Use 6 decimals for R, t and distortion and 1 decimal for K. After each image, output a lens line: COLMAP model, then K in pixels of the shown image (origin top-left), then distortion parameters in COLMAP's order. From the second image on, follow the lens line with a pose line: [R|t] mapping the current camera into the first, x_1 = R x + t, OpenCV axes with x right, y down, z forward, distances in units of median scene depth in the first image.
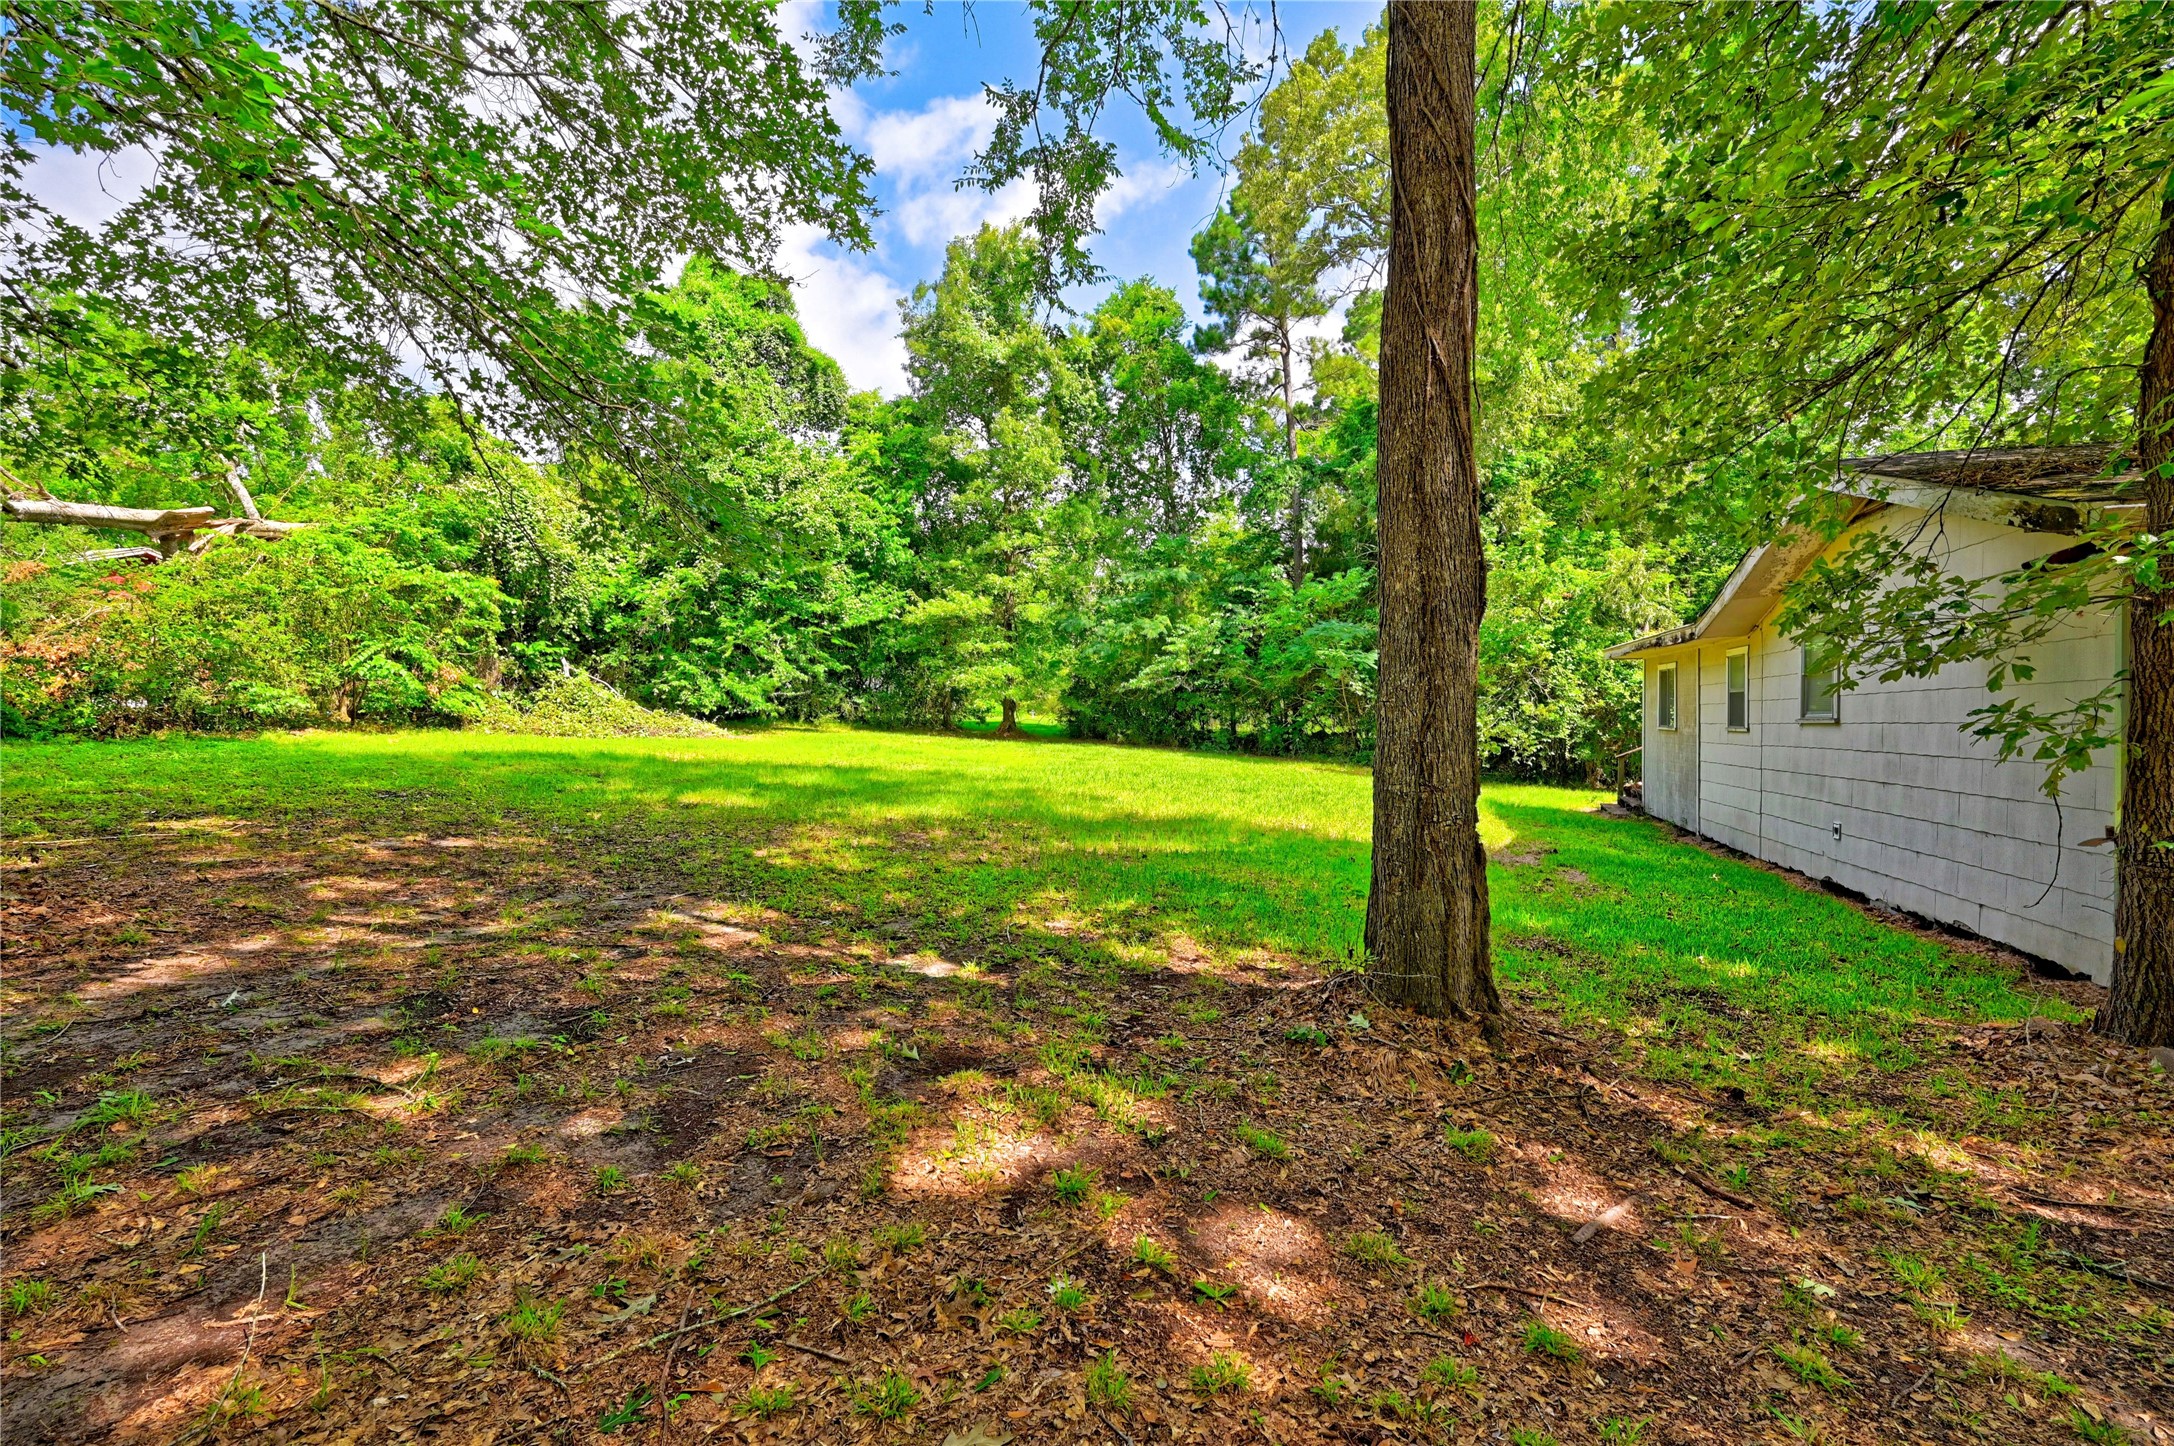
lens RADIAL K [[968.4, 0, 1083.4], [0, 968.4, 720.3], [0, 0, 1]] dist [-0.002102, -0.000291]
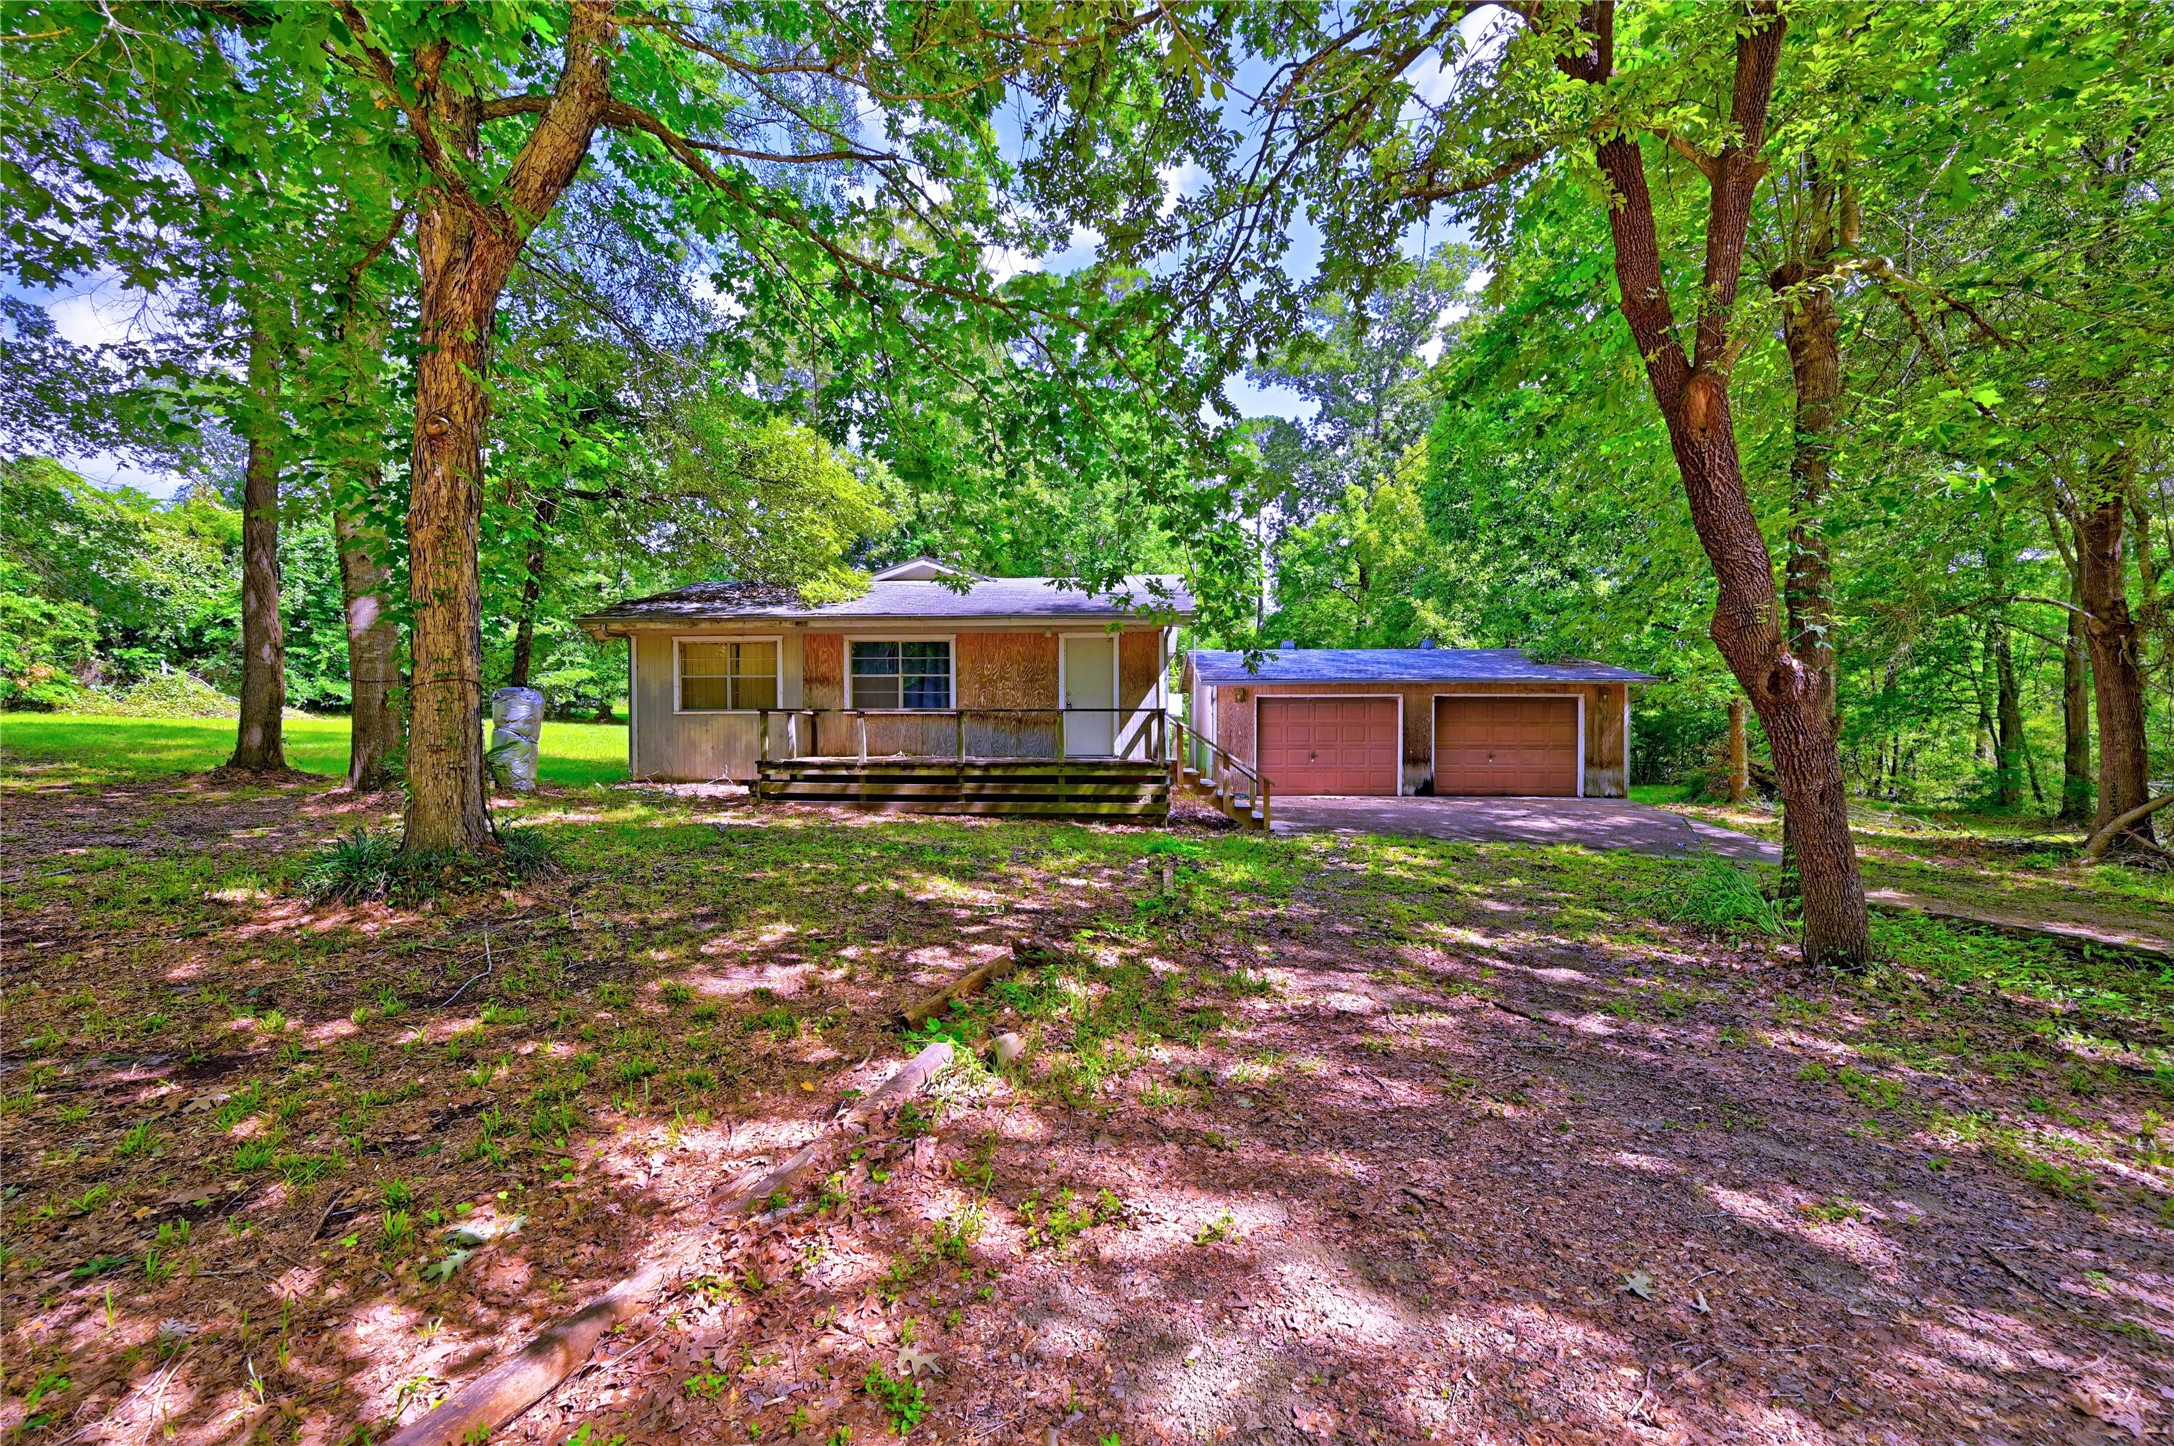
lens RADIAL K [[845.1, 0, 1088.0], [0, 845.1, 733.9], [0, 0, 1]] dist [-0.000545, -0.000519]
pose [[0.970071, -0.000653, 0.242820, 0.418316], [-0.002489, 0.999917, 0.012632, 0.017643], [-0.242808, -0.012858, 0.969989, -0.433461]]
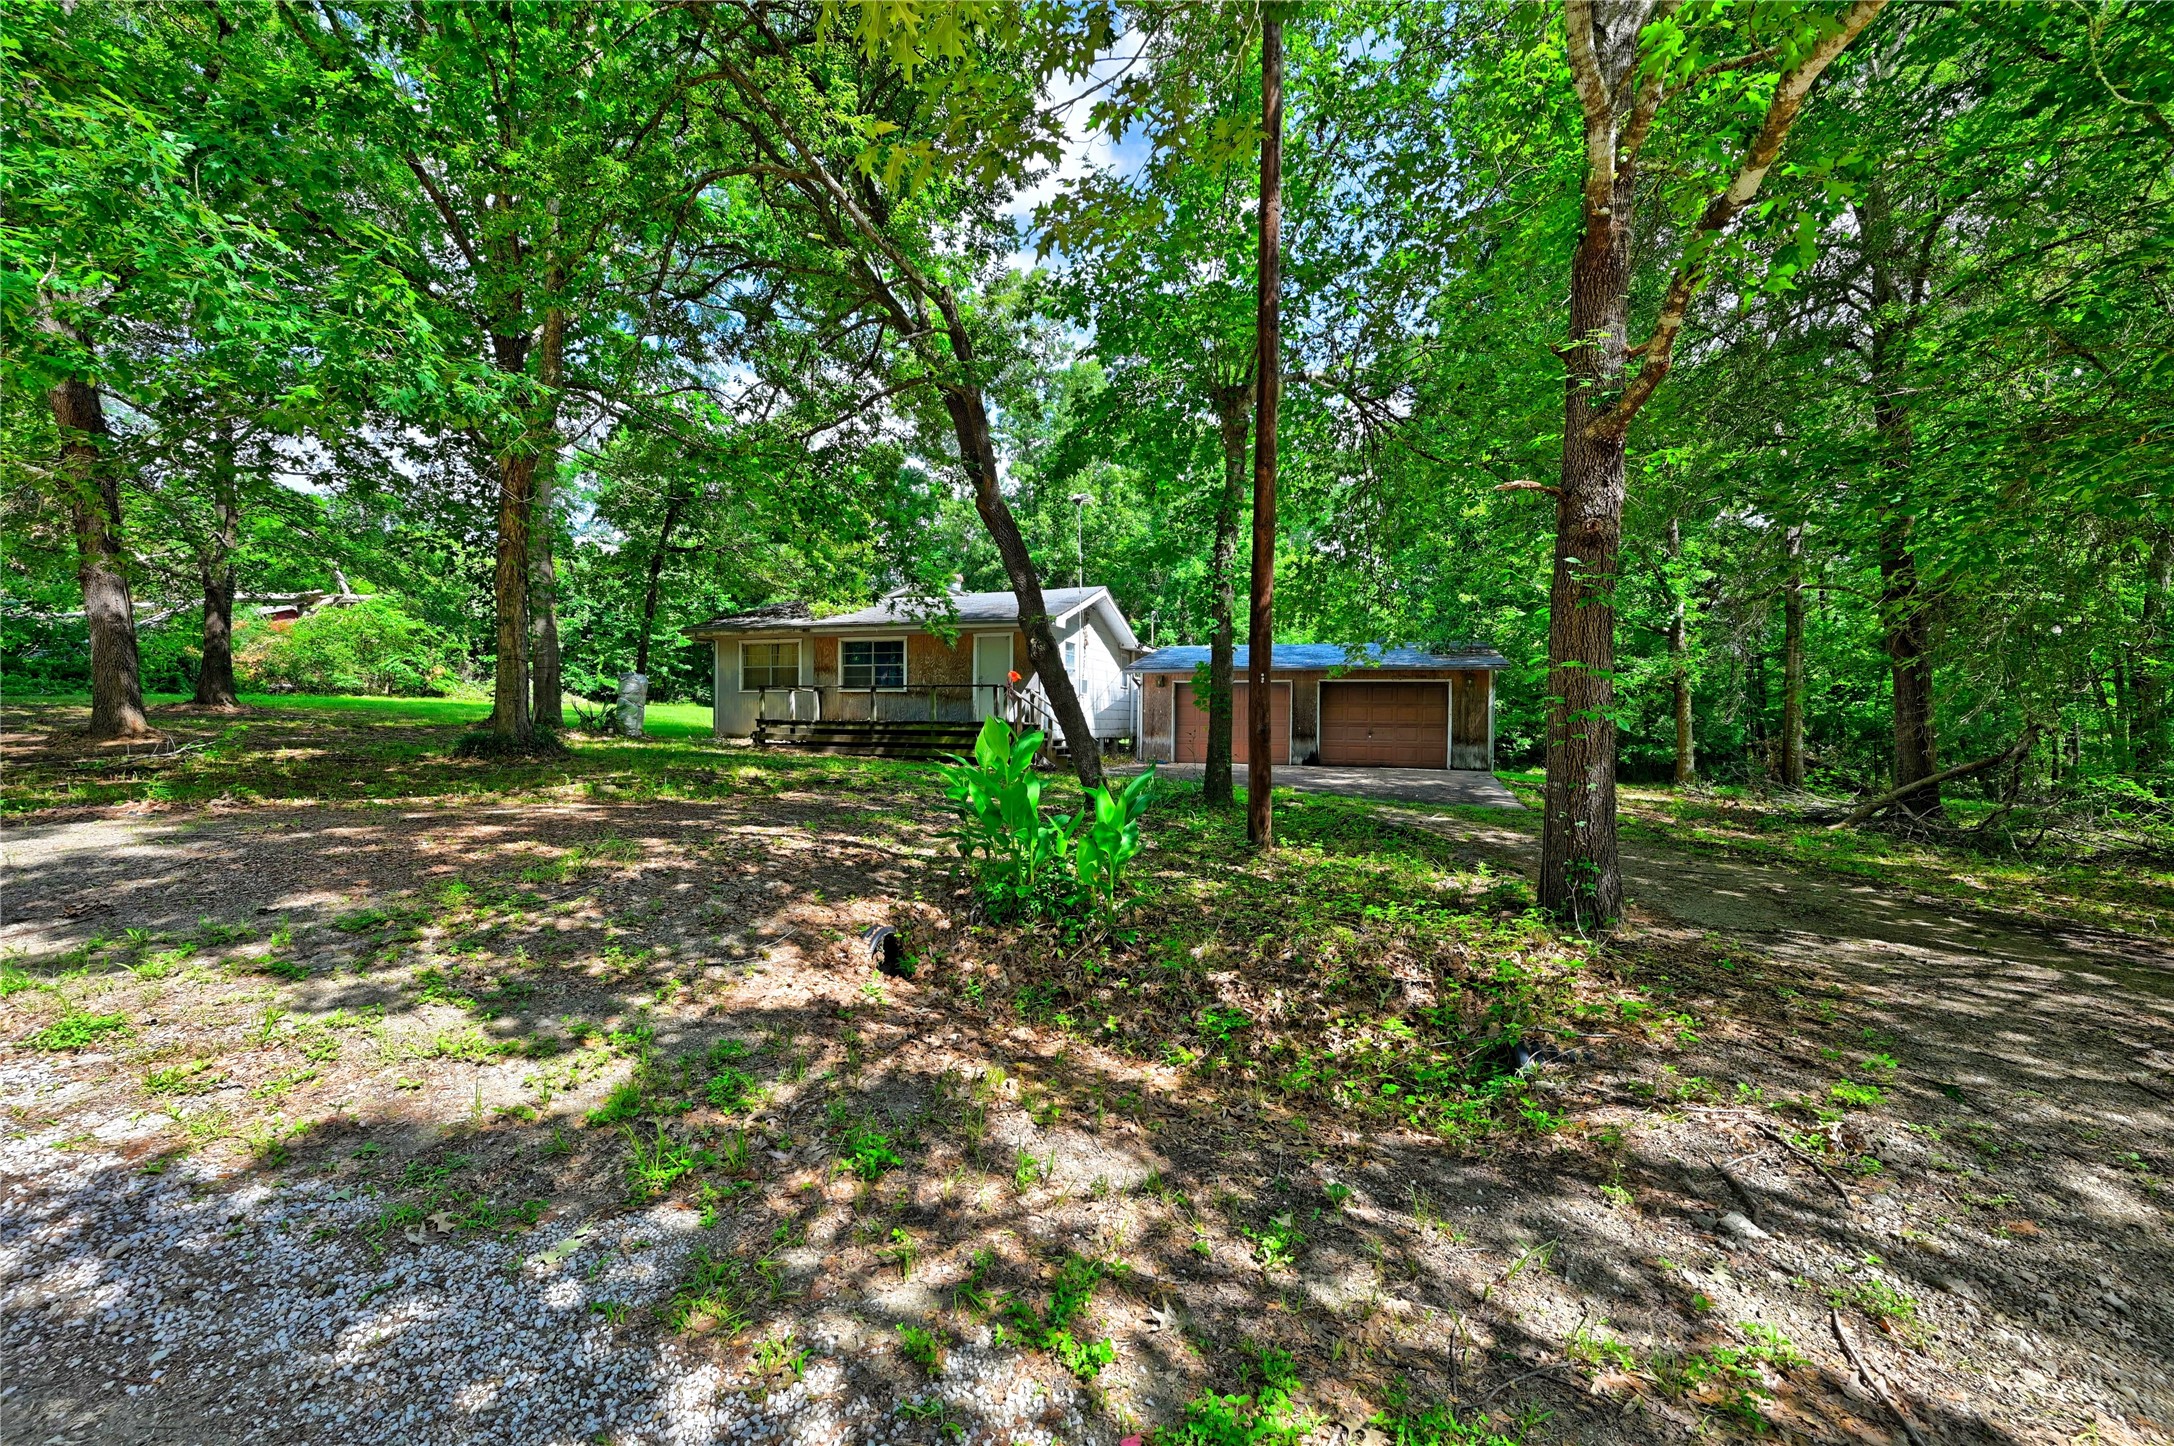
lens RADIAL K [[845.1, 0, 1087.0], [0, 845.1, 730.9], [0, 0, 1]] dist [-0.000545, -0.000519]
pose [[0.999697, 0.013704, -0.020434, 0.670459], [-0.013553, 0.999880, 0.007522, 0.041423], [0.020535, -0.007243, 0.999763, -0.671304]]
